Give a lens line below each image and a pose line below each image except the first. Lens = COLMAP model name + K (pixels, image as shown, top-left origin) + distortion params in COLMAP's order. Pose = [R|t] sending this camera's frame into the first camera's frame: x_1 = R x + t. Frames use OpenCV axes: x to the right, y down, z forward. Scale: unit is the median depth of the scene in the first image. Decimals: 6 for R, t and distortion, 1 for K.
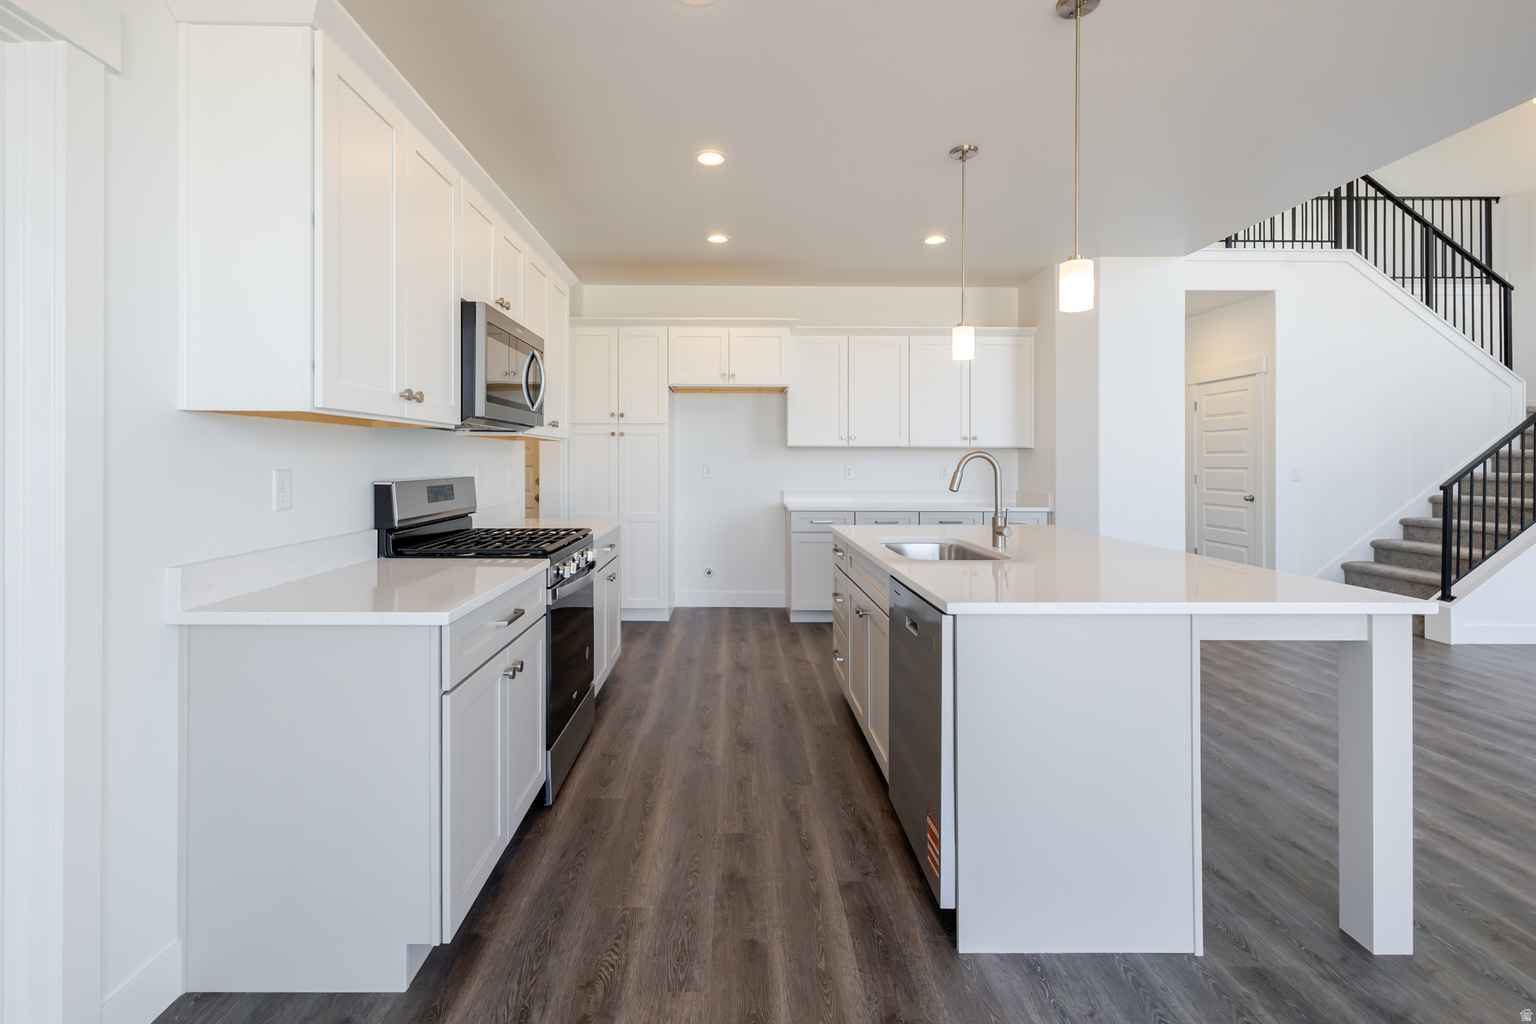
lens RADIAL K [[664.2, 0, 726.2], [0, 664.2, 473.1], [0, 0, 1]] dist [0.003090, -0.001497]
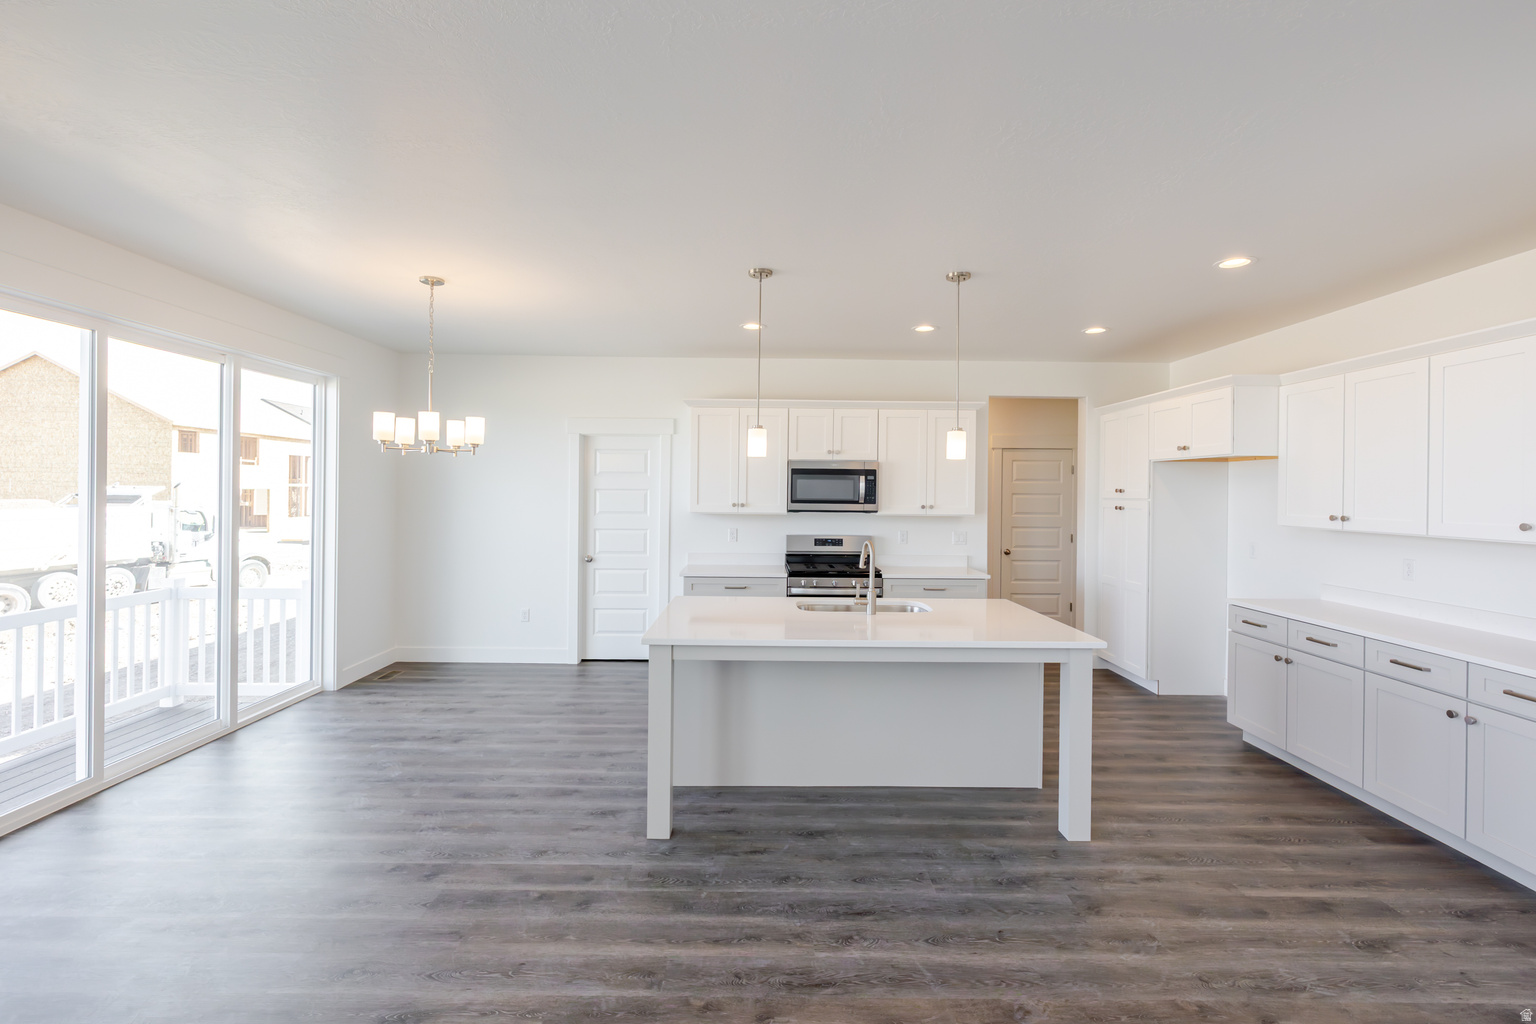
lens RADIAL K [[664.2, 0, 770.8], [0, 664.2, 502.9], [0, 0, 1]] dist [0.003090, -0.001497]
pose [[0.029539, 0.014595, -0.999457, 0.996816], [-0.032158, 0.999390, 0.013643, -0.070279], [0.999046, 0.031737, 0.029991, 0.443405]]
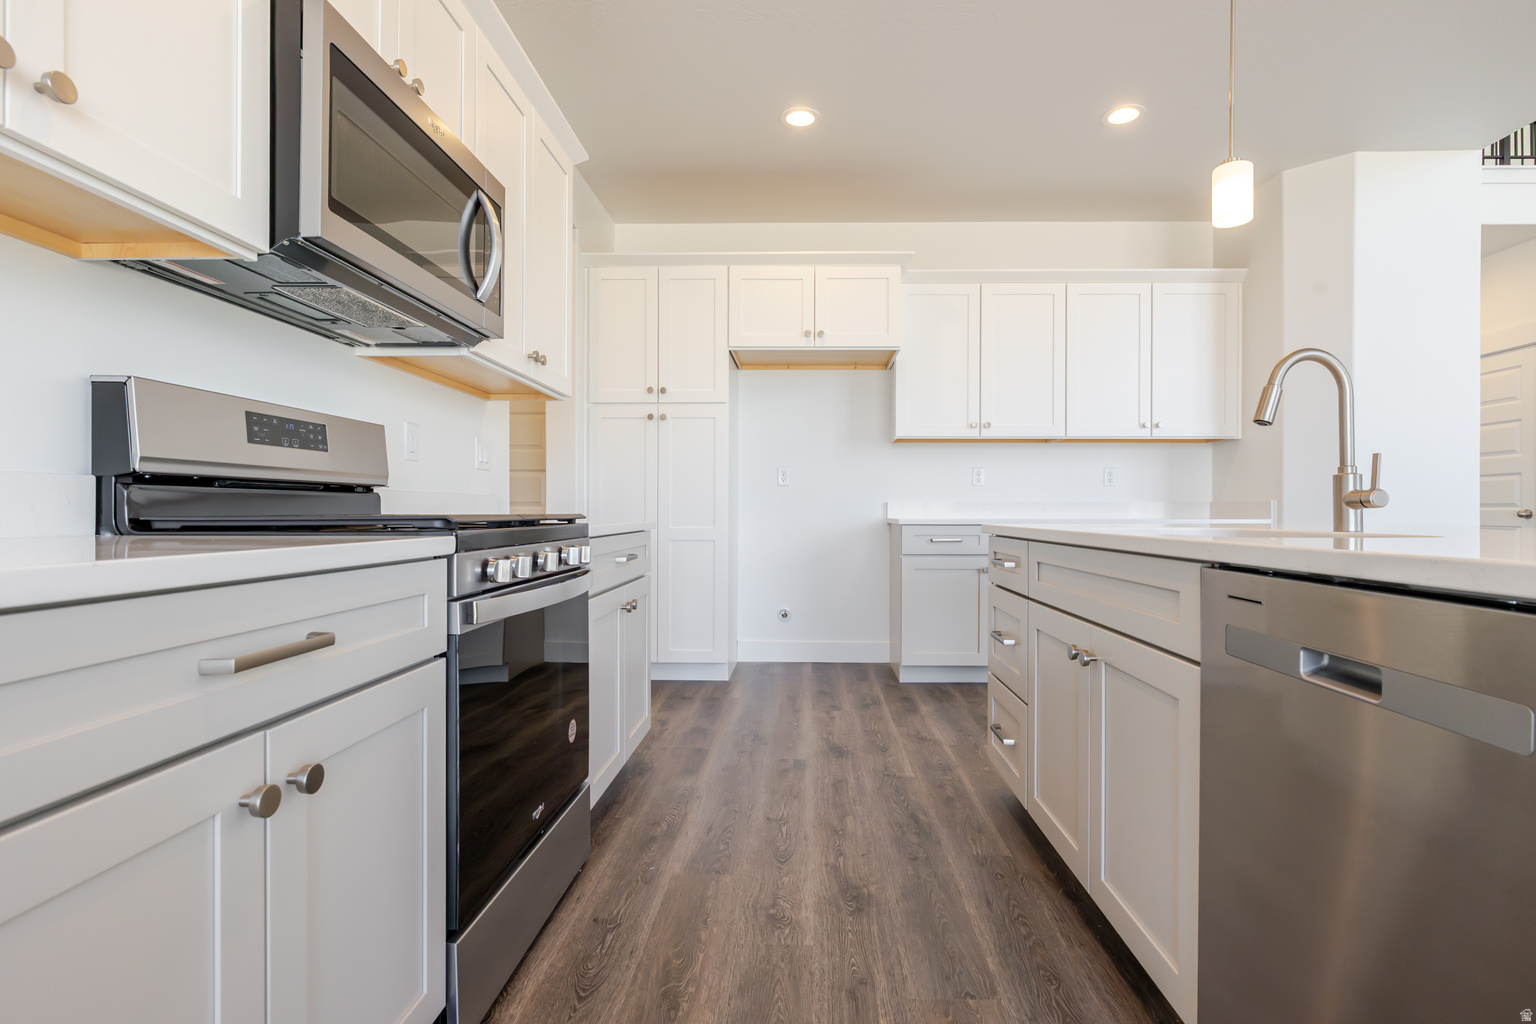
lens RADIAL K [[729.6, 0, 799.1], [0, 729.6, 525.9], [0, 0, 1]] dist [-0.005189, -0.000271]
pose [[0.999994, 0.002186, -0.002549, -0.010589], [-0.002175, 0.999989, 0.004208, 0.059989], [0.002558, -0.004202, 0.999988, 0.246146]]
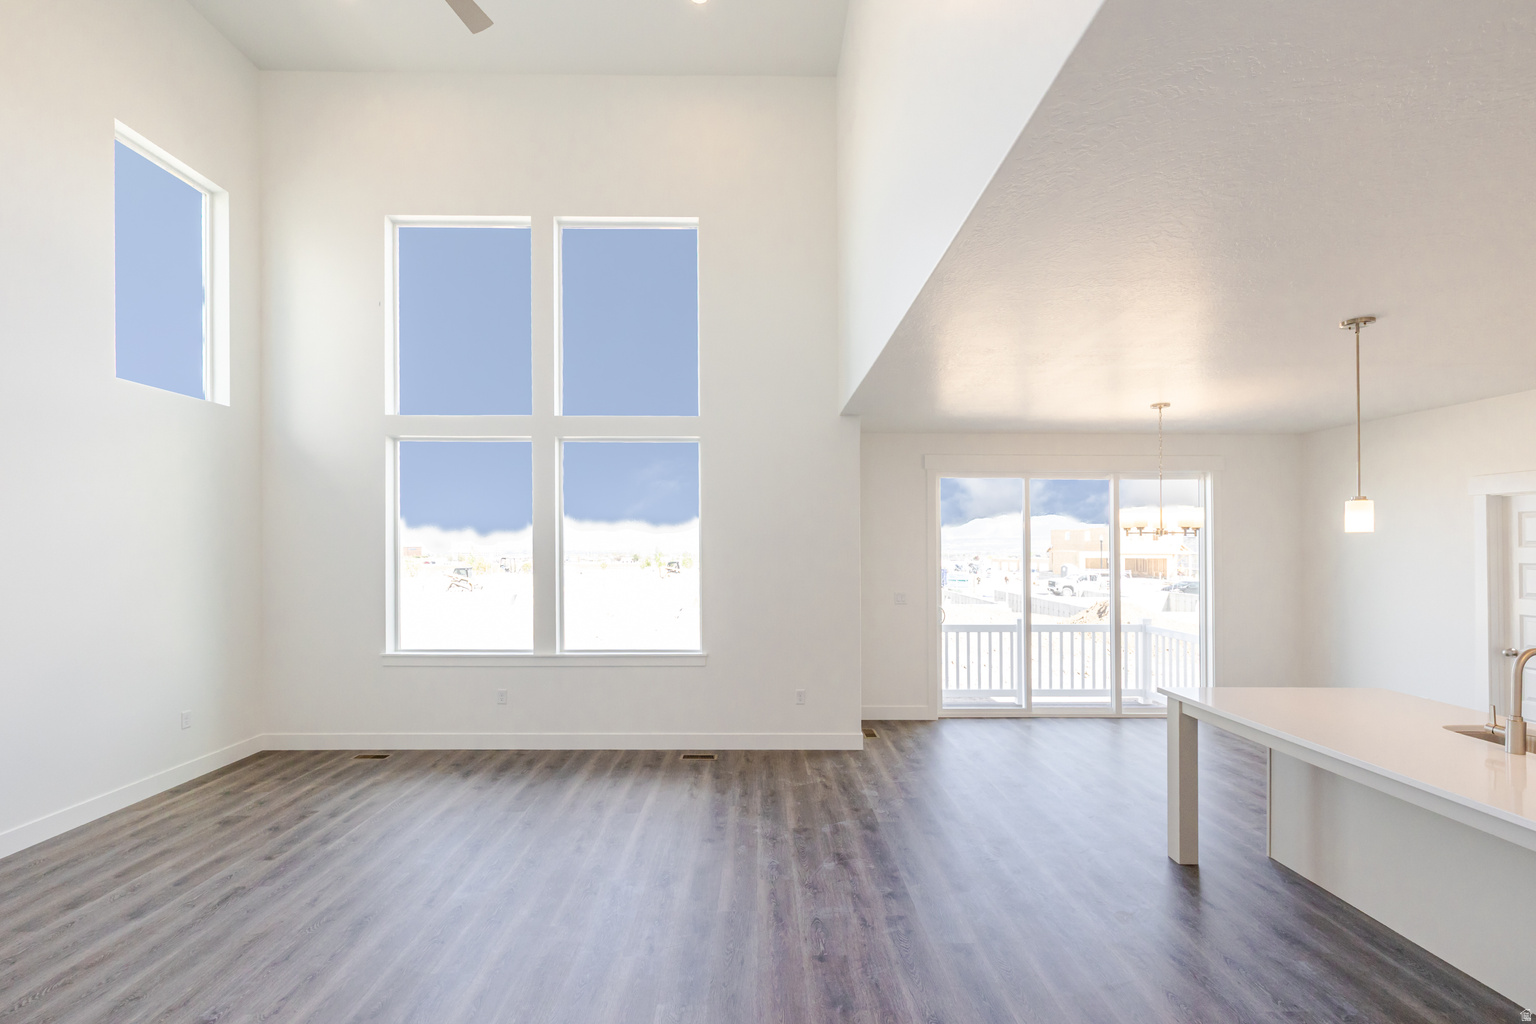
lens RADIAL K [[664.2, 0, 742.8], [0, 664.2, 537.9], [0, 0, 1]] dist [0.003090, -0.001497]
pose [[-0.999993, -0.003488, -0.001501, 0.858620], [-0.003509, 0.999899, 0.013760, -0.111937], [0.001453, 0.013766, -0.999904, 1.112757]]
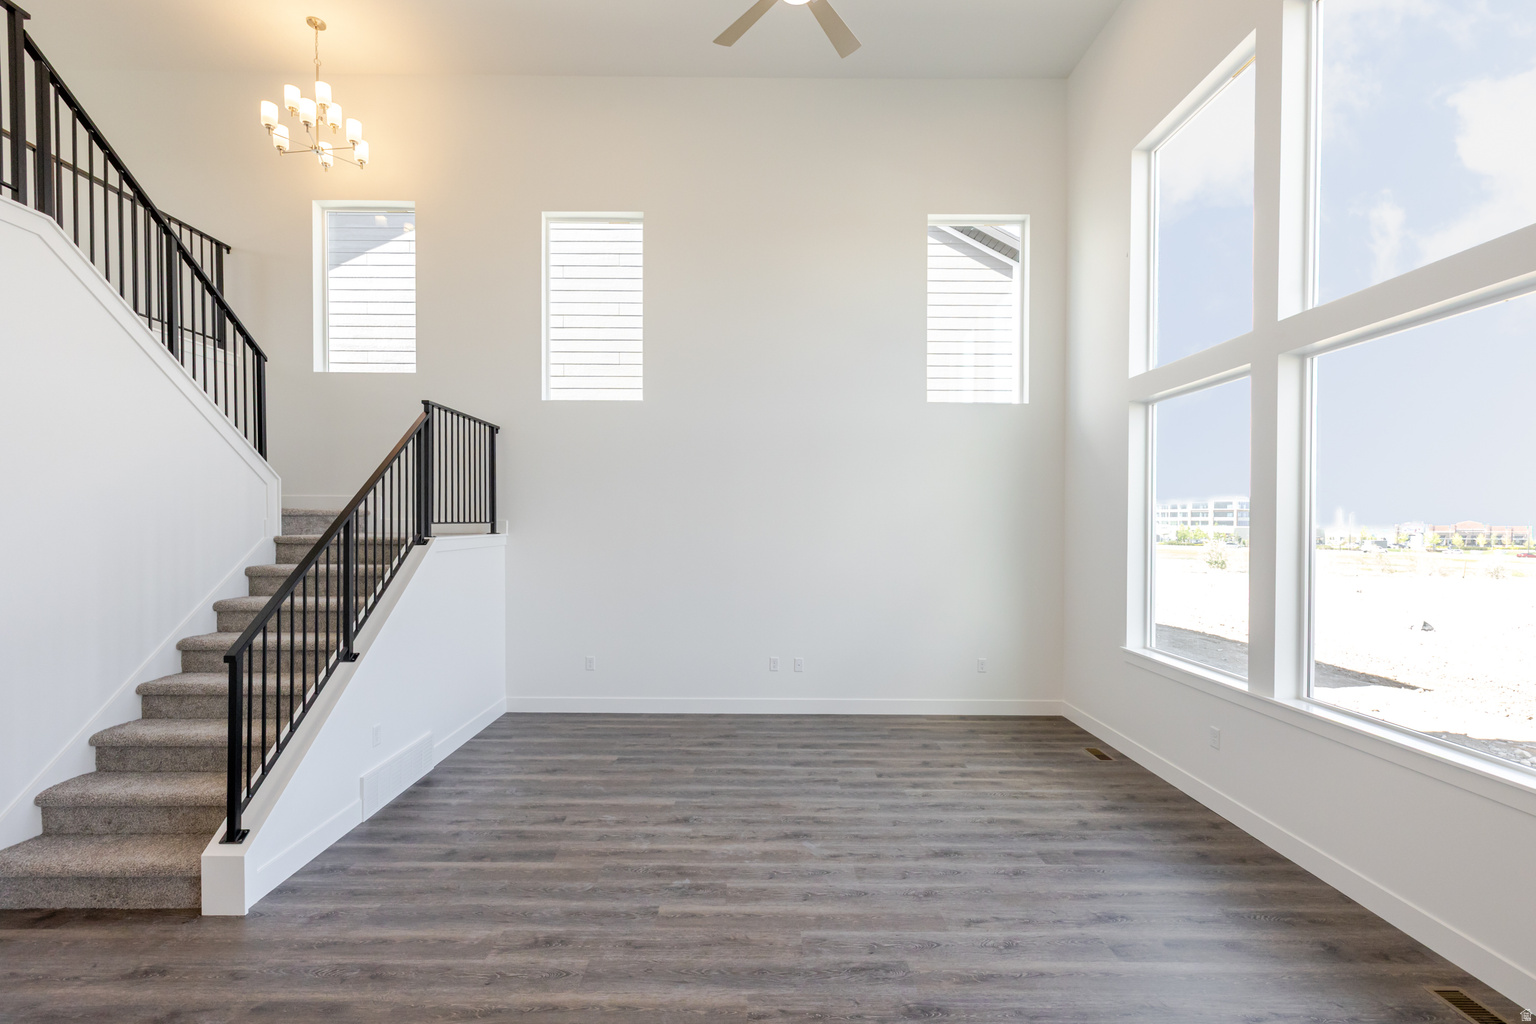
lens RADIAL K [[664.2, 0, 770.4], [0, 664.2, 524.7], [0, 0, 1]] dist [0.003090, -0.001497]
pose [[-0.033860, -0.007201, 0.999401, 0.460871], [0.012172, 0.999897, 0.007617, -0.096185], [-0.999352, 0.012423, -0.033769, 0.527650]]
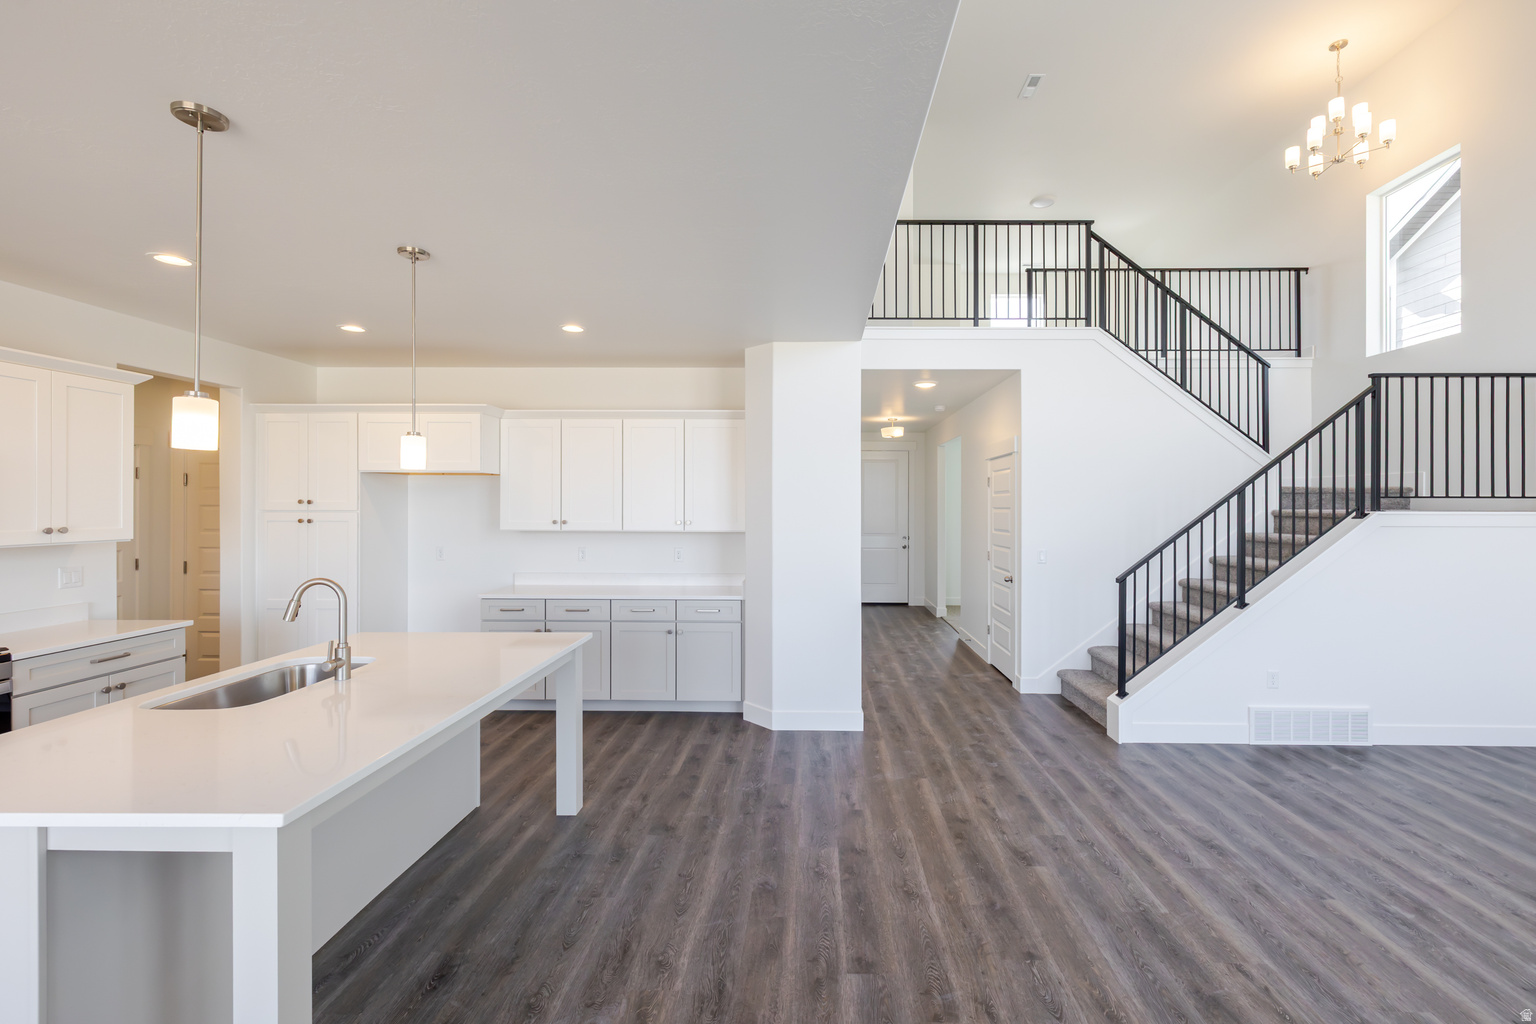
lens RADIAL K [[664.2, 0, 797.3], [0, 664.2, 505.6], [0, 0, 1]] dist [0.003090, -0.001497]
pose [[0.999999, -0.000673, -0.001588, 0.613913], [0.000642, 0.999810, -0.019489, -0.067805], [0.001601, 0.019488, 0.999809, 0.035362]]
